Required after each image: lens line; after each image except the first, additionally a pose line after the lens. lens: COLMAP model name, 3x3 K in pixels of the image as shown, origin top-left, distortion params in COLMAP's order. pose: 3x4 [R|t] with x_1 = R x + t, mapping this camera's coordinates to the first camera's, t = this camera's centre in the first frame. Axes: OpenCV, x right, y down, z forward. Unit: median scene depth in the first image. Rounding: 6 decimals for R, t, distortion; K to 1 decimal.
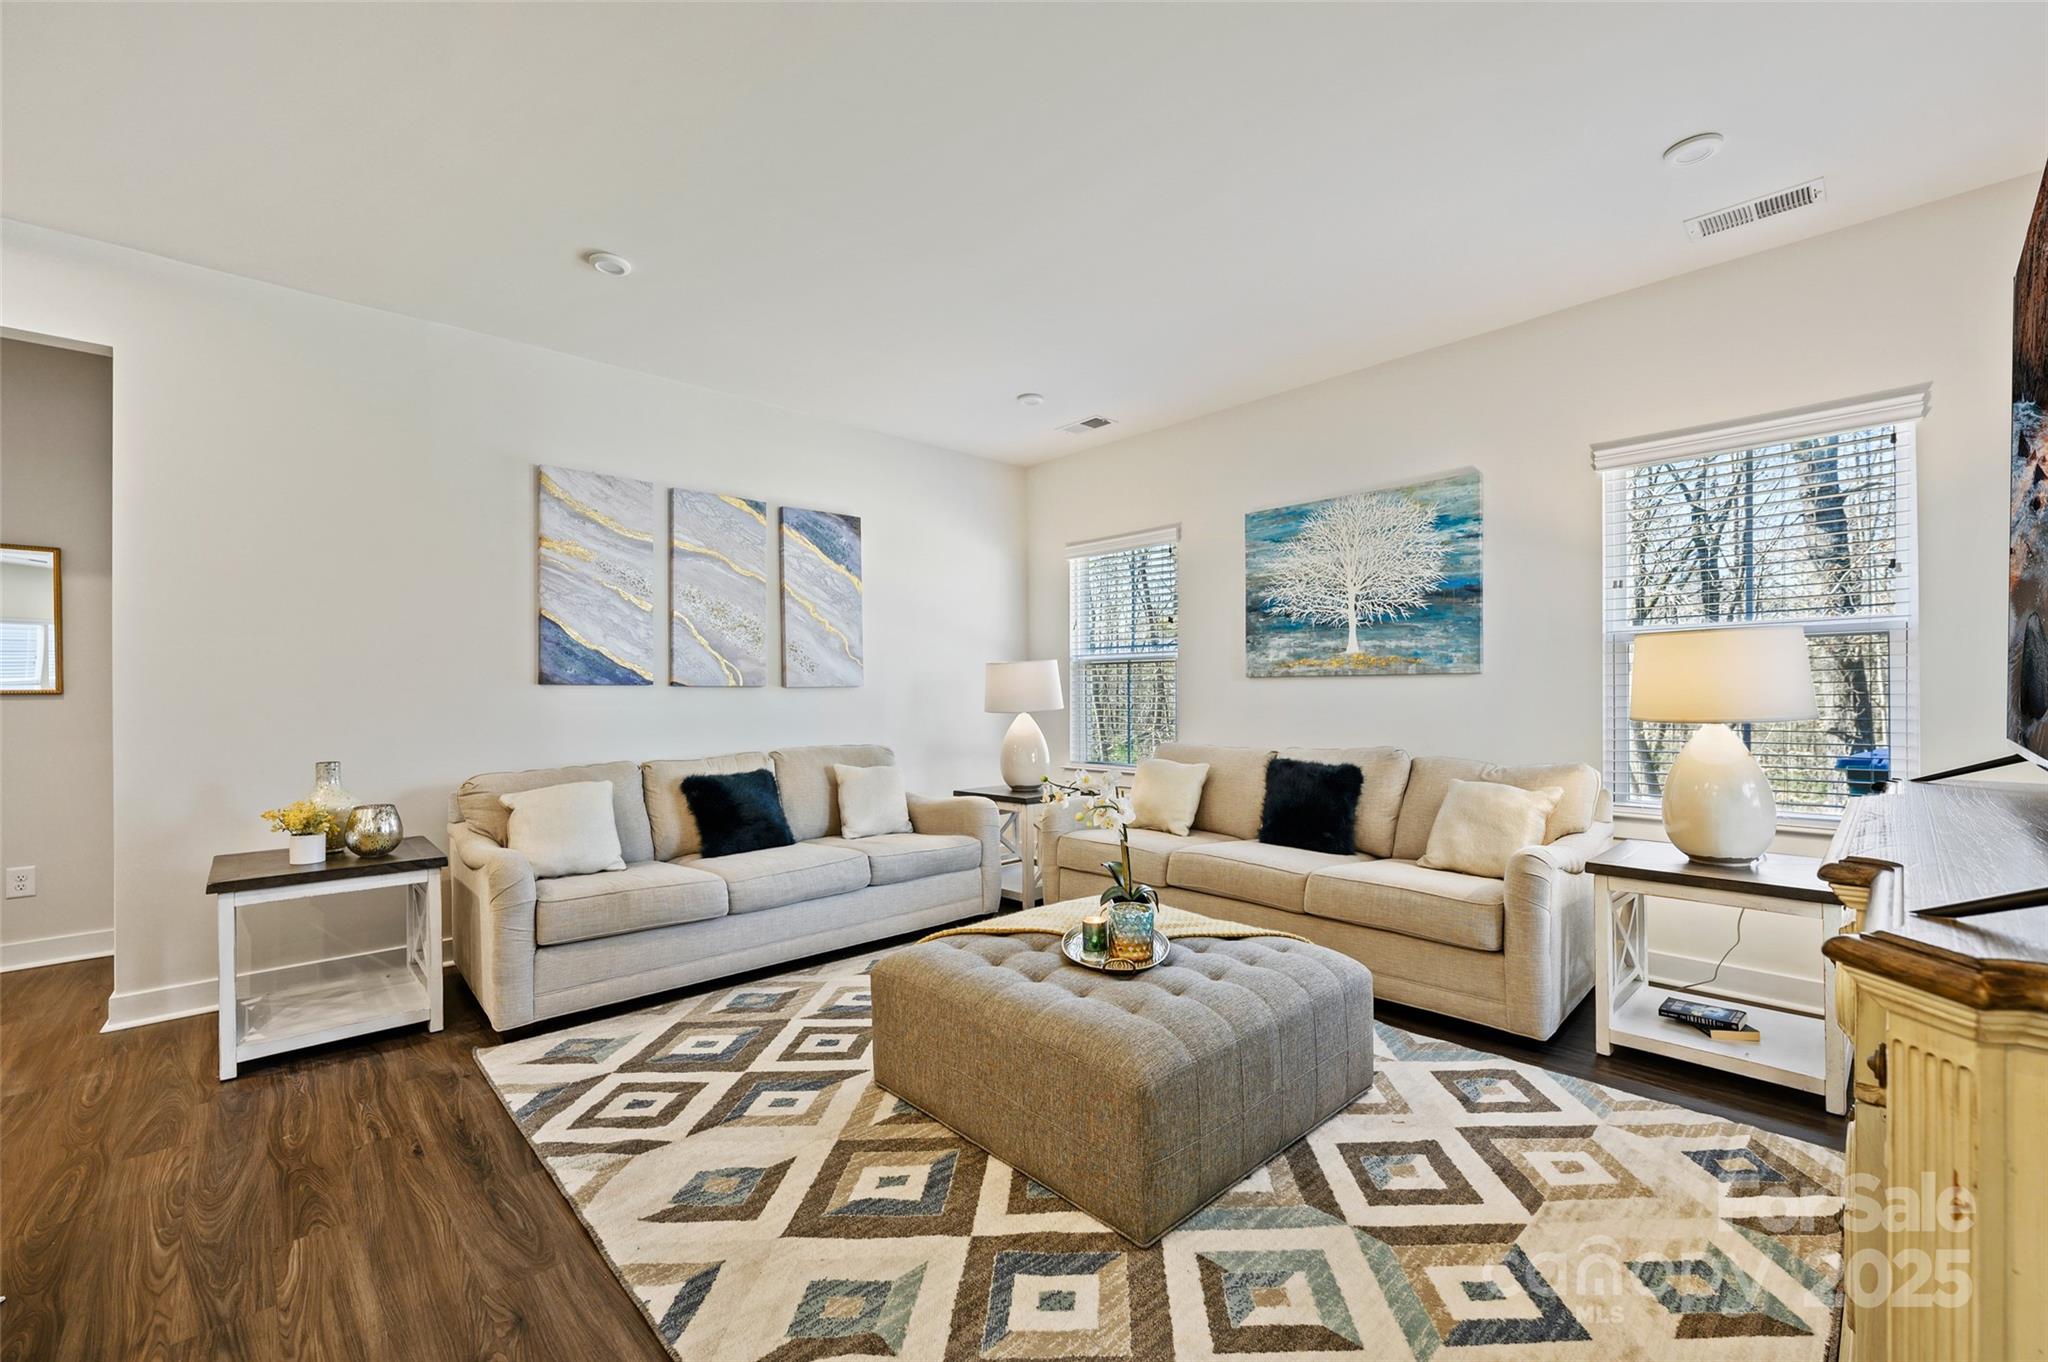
lens RADIAL K [[840.3, 0, 1016.8], [0, 840.3, 693.2], [0, 0, 1]] dist [-0.002441, -0.000009]
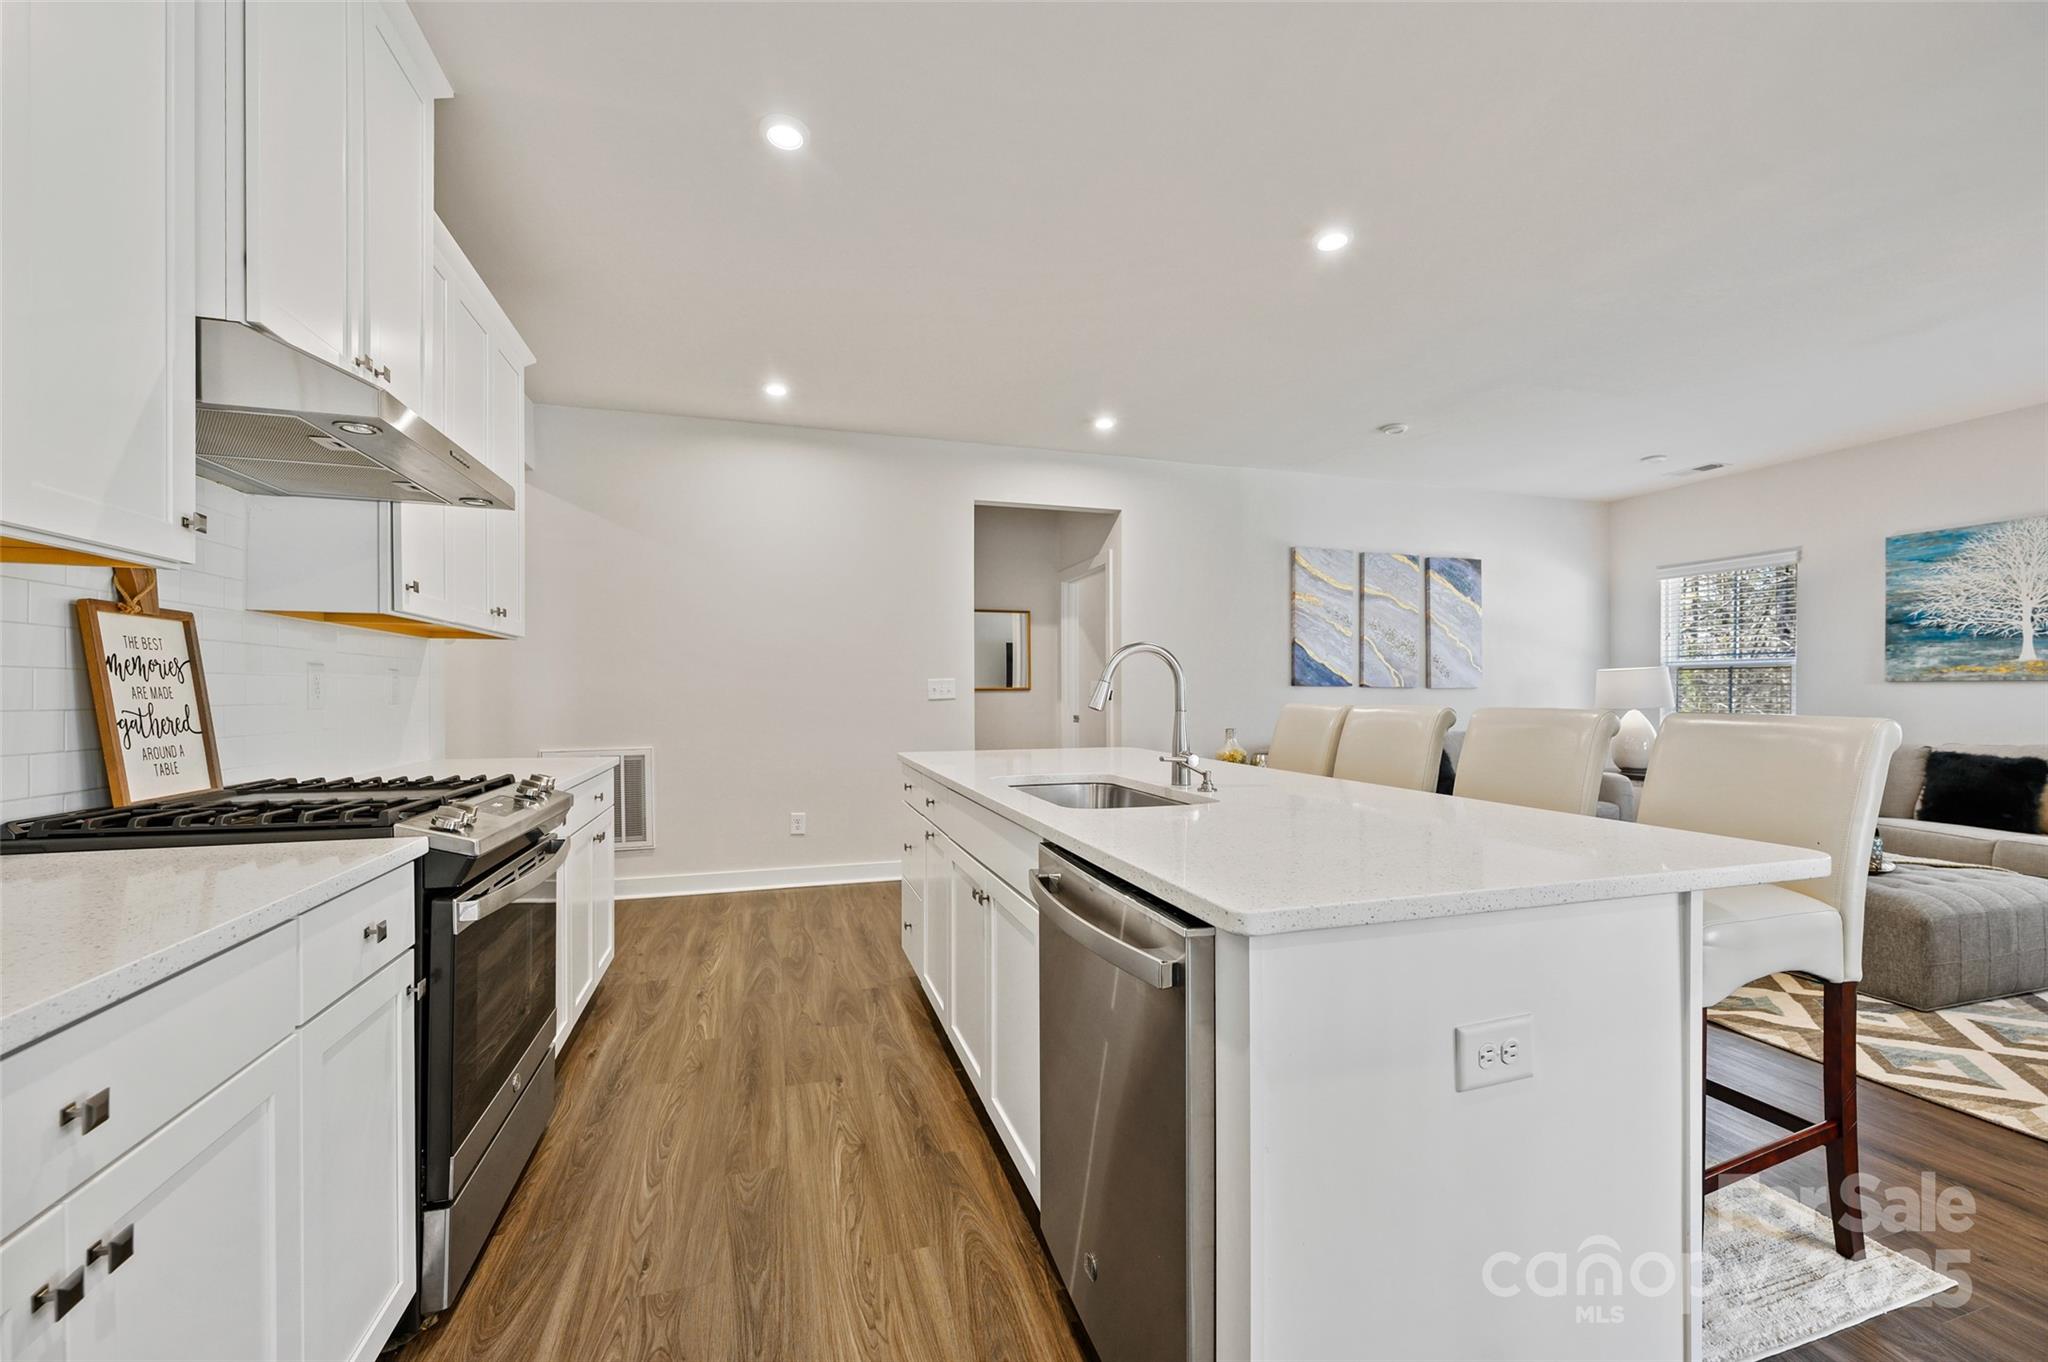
lens RADIAL K [[811.9, 0, 1020.2], [0, 811.9, 695.6], [0, 0, 1]] dist [-0.000756, -0.000104]
pose [[0.899523, 0.009297, -0.436775, -0.338764], [-0.007350, 0.999954, 0.006148, 0.002023], [0.436813, -0.002320, 0.899550, -0.561485]]
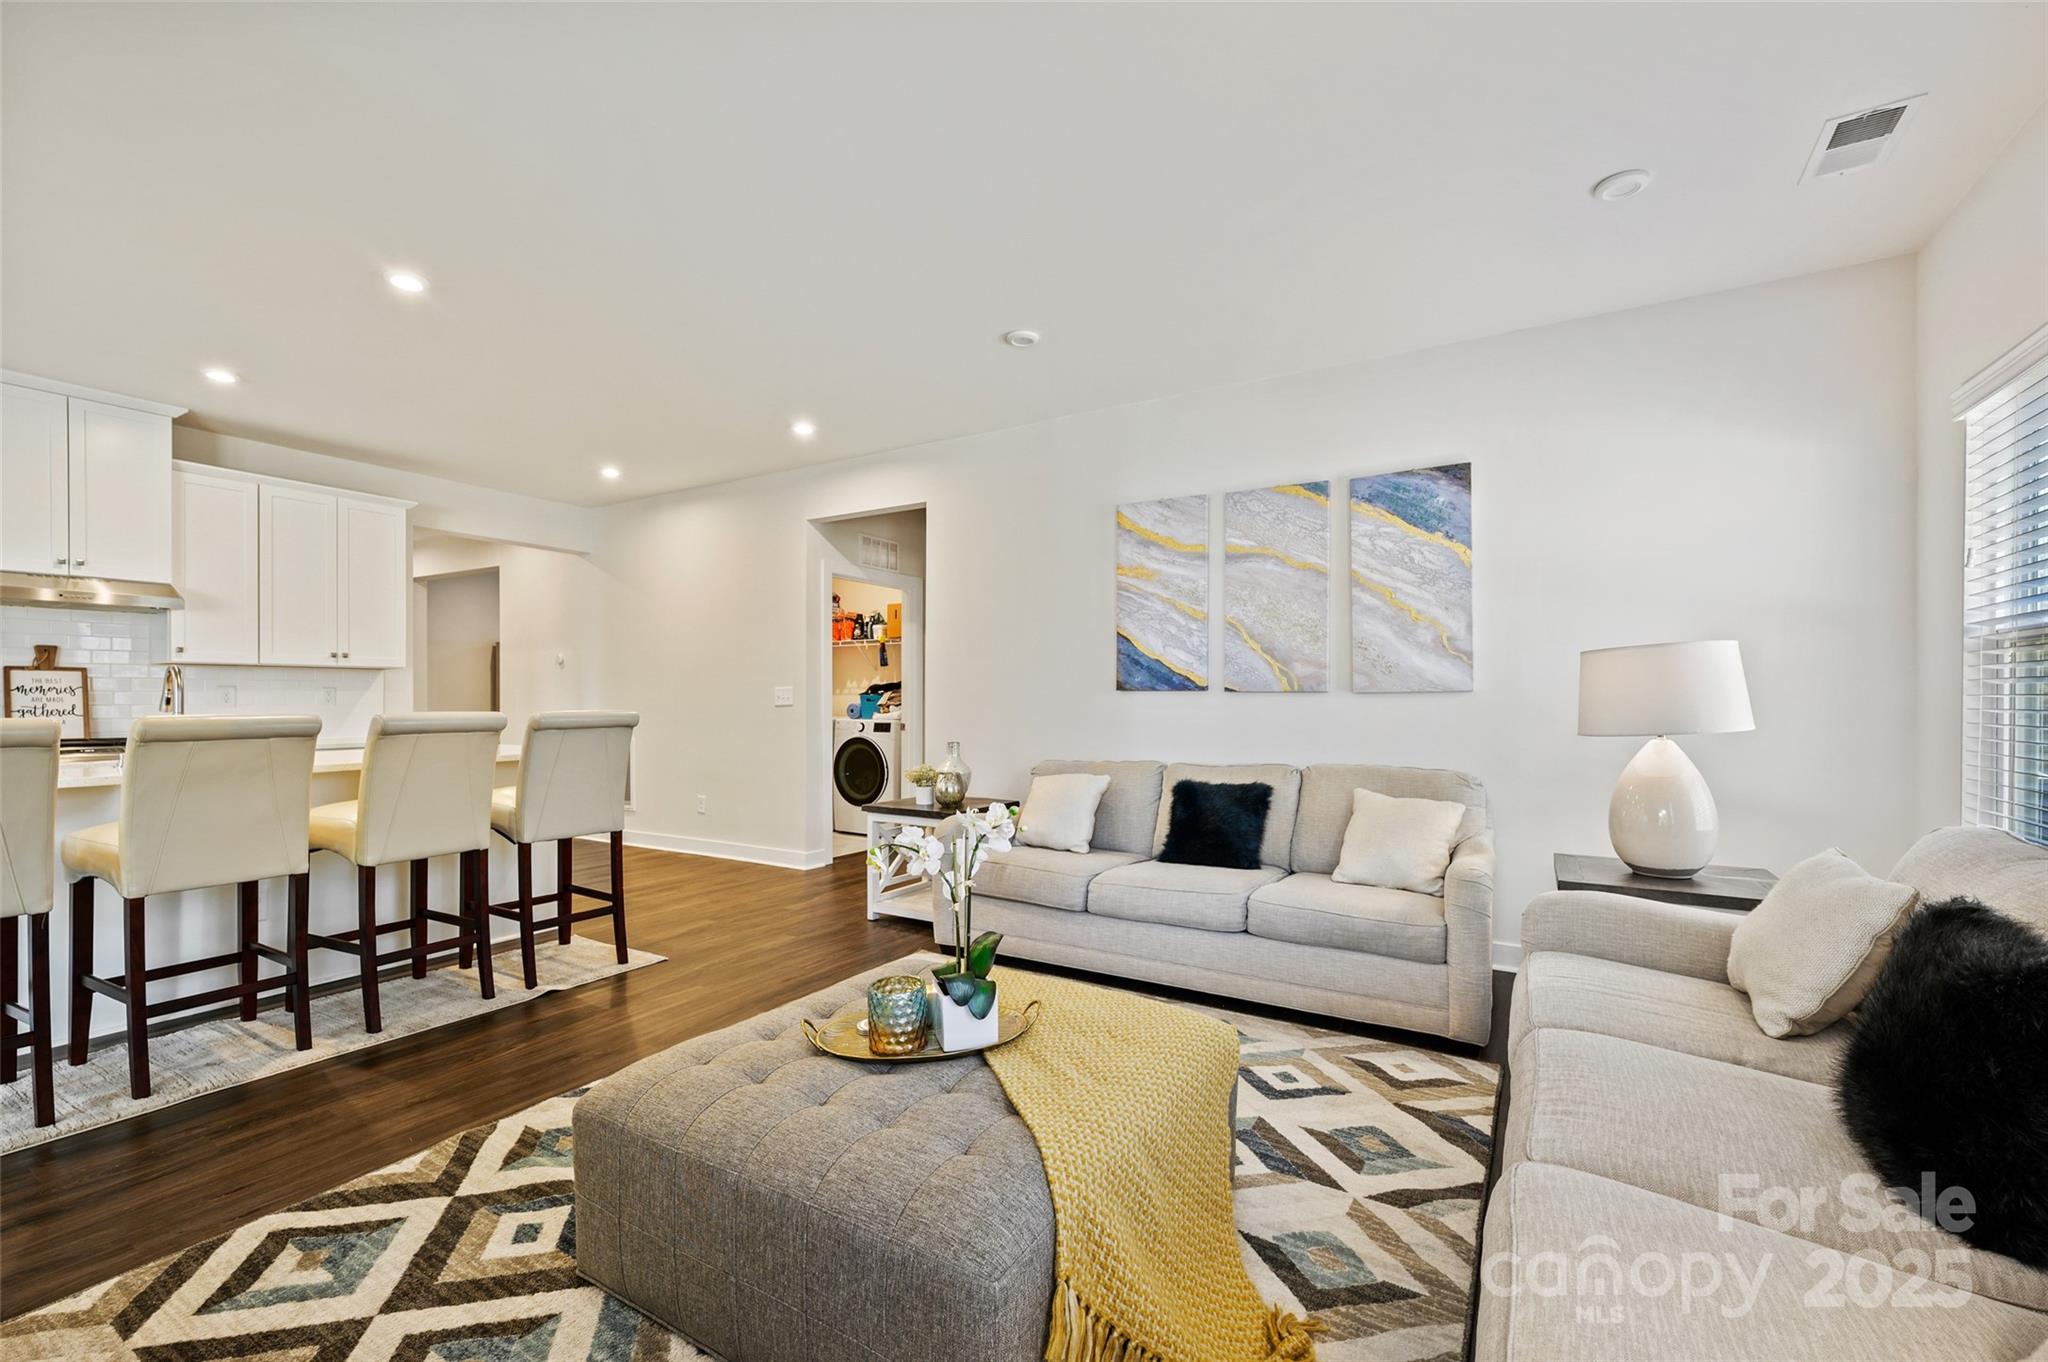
lens RADIAL K [[852.4, 0, 1031.8], [0, 852.4, 697.7], [0, 0, 1]] dist [0.009647, 0.000214]
pose [[0.278031, 0.007251, -0.960545, 0.522343], [-0.003052, 0.999973, 0.006666, -0.007575], [0.960567, 0.001078, 0.278045, 0.511774]]
